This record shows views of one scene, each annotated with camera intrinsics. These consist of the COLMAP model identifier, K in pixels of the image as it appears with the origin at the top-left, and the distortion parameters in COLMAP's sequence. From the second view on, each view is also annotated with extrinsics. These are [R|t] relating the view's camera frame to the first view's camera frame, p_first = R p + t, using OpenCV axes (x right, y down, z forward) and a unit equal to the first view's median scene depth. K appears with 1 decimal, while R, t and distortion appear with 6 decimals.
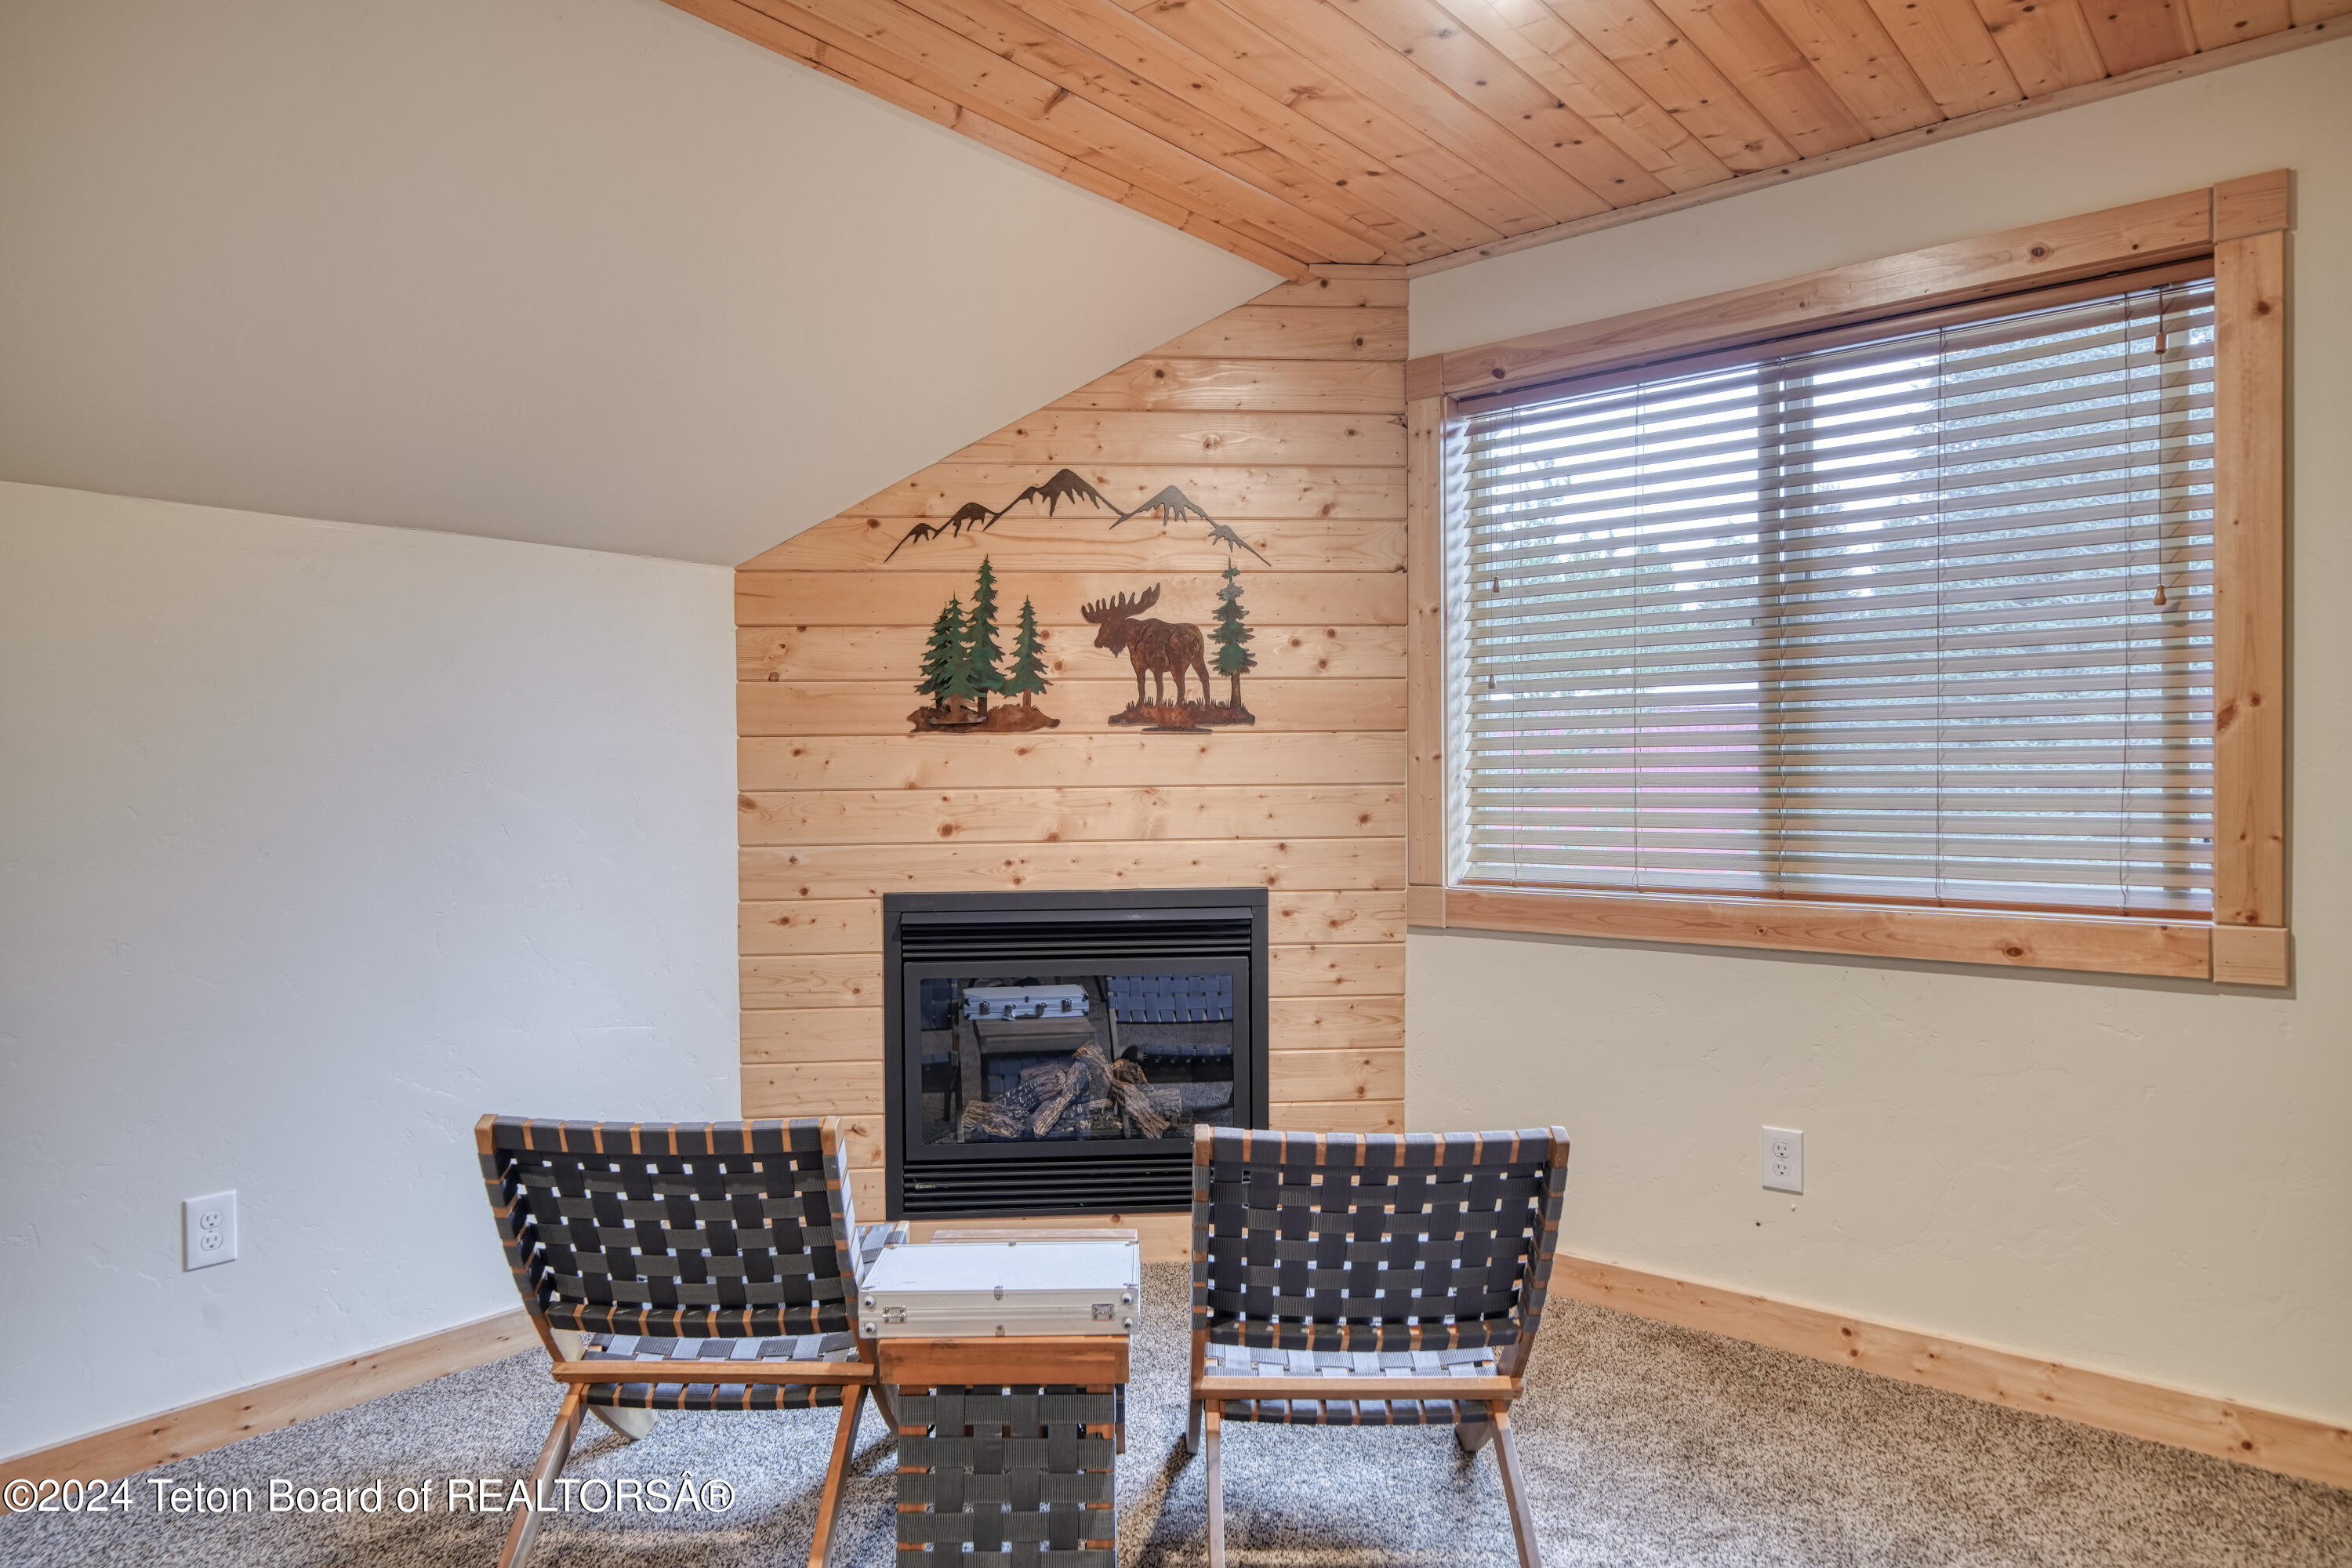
lens RADIAL K [[1445.7, 0, 1172.2], [0, 1445.7, 790.1], [0, 0, 1]] dist [0.008425, -0.000774]
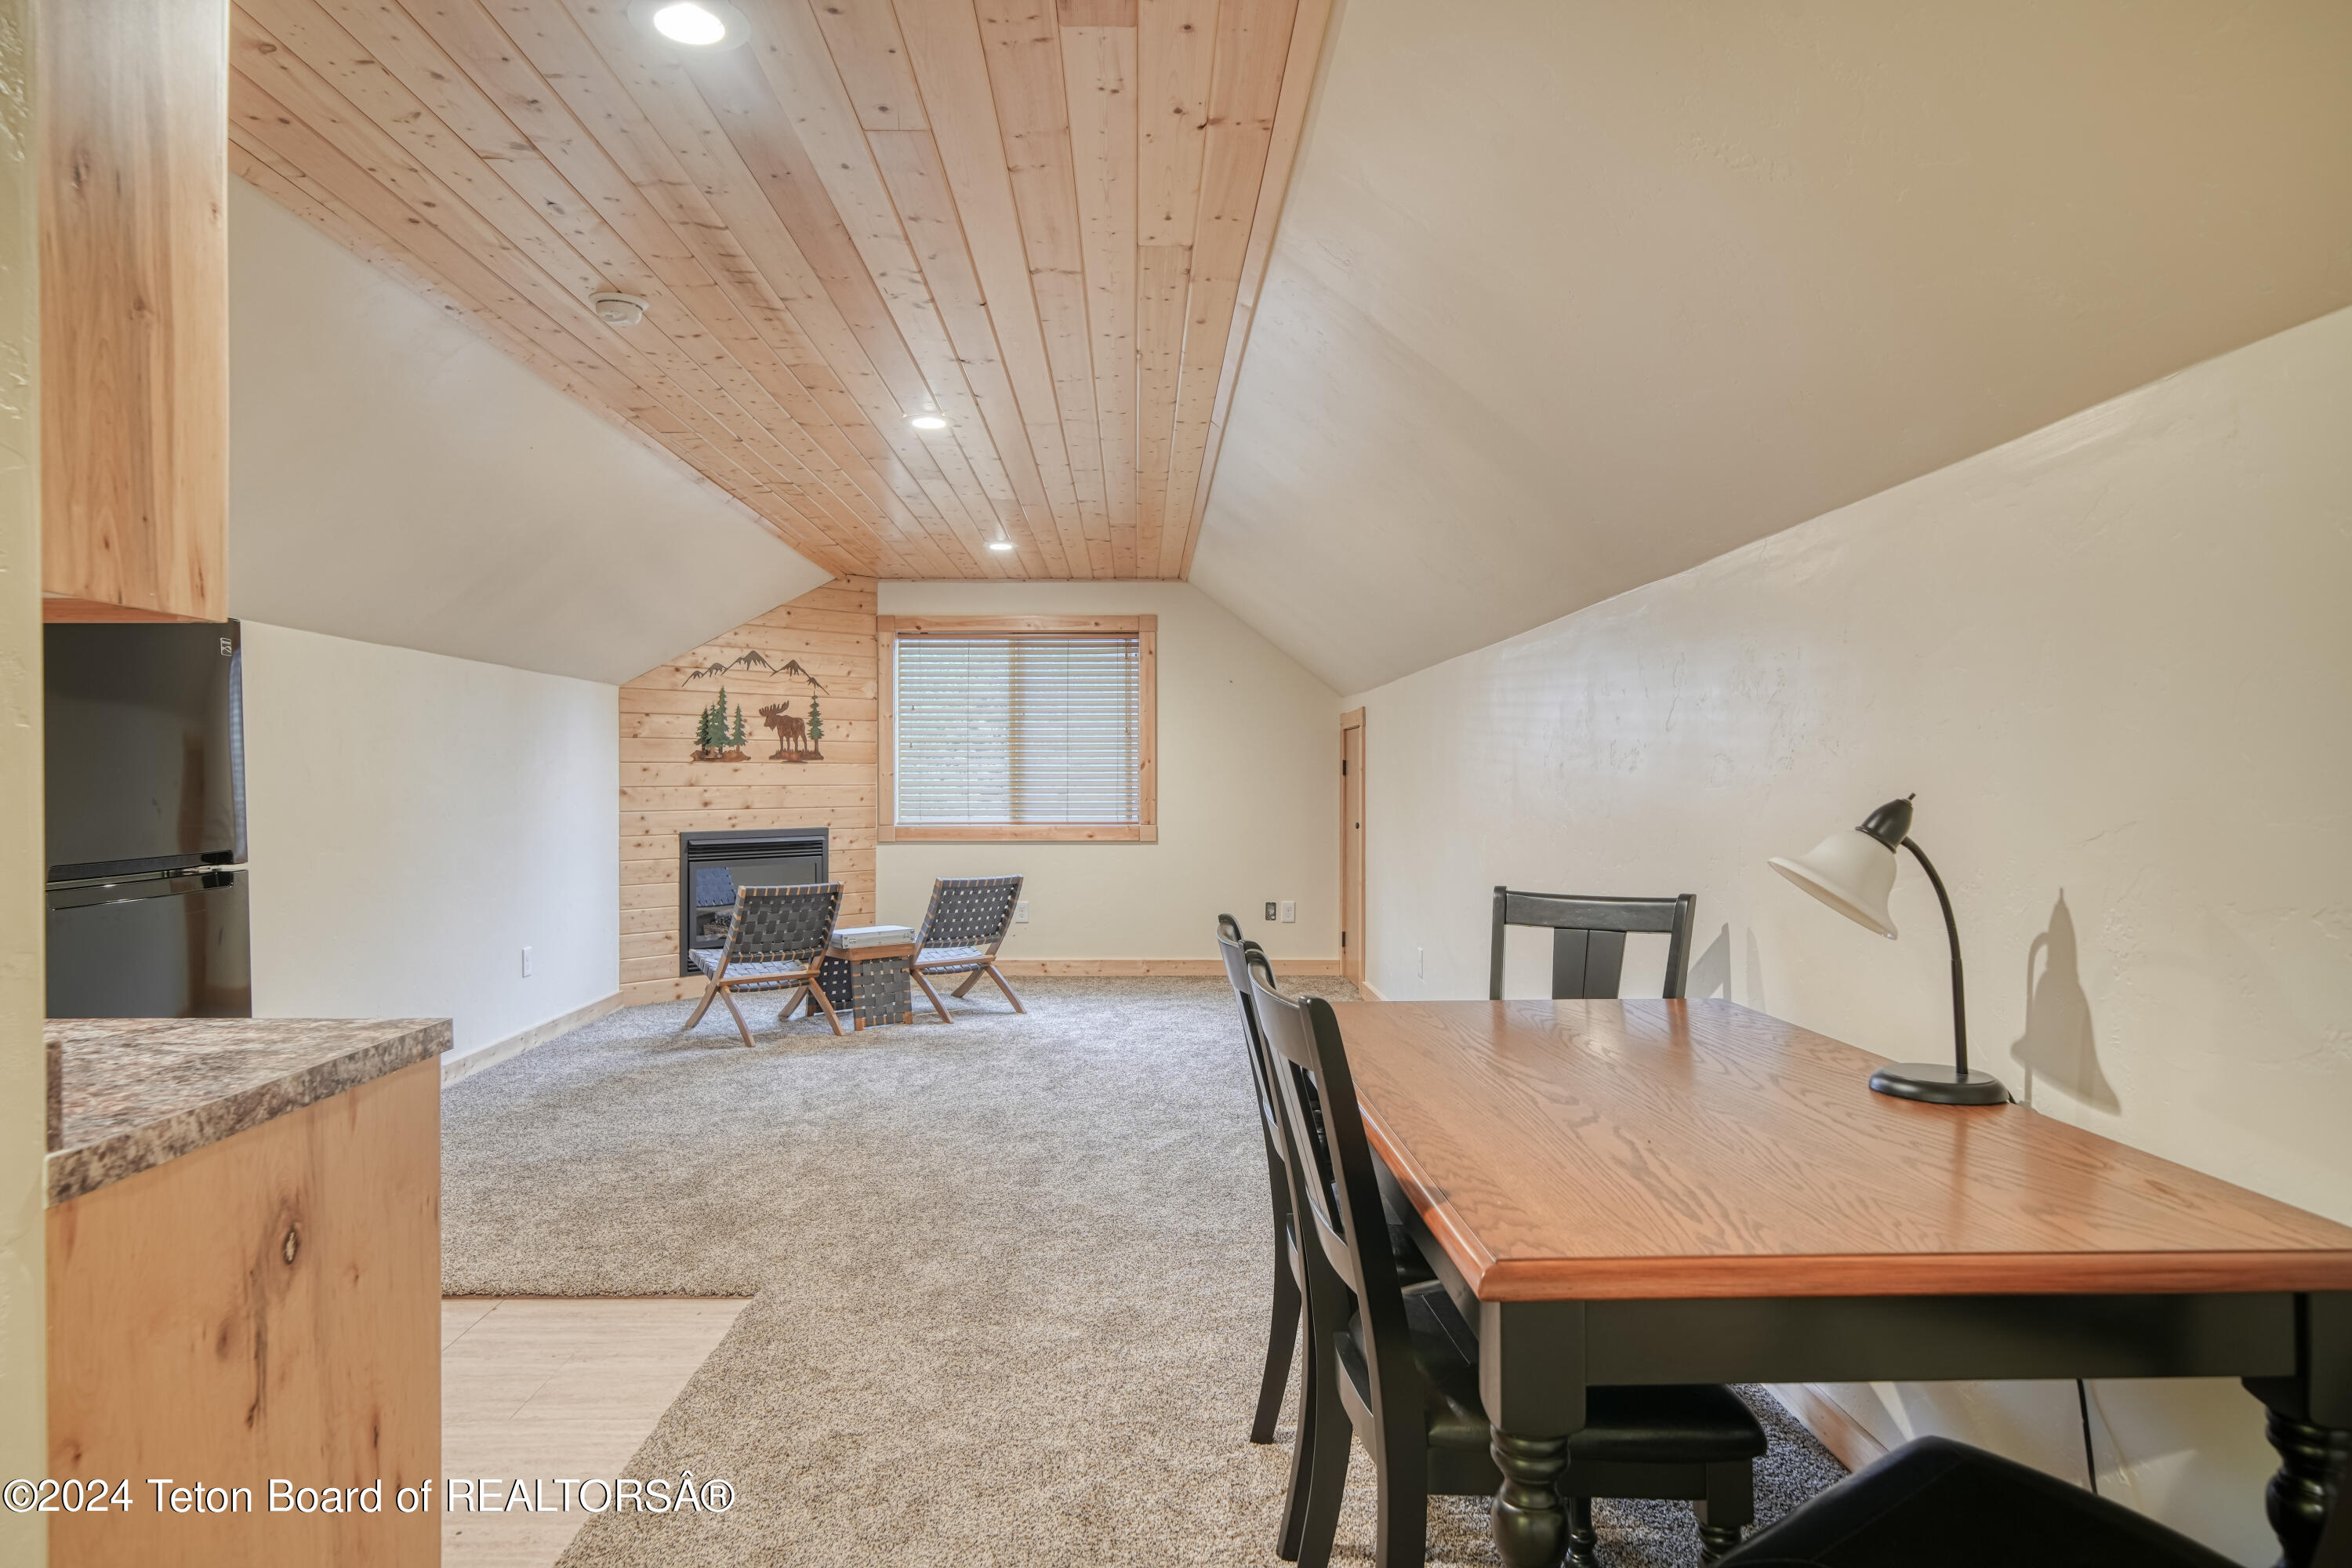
lens RADIAL K [[1352.9, 0, 1174.2], [0, 1352.9, 787.9], [0, 0, 1]] dist [0.000035, 0.000006]
pose [[0.739465, 0.002095, 0.673191, -1.049153], [0.002035, 0.999984, -0.005347, 0.014824], [-0.673192, 0.005324, 0.739449, -1.087454]]
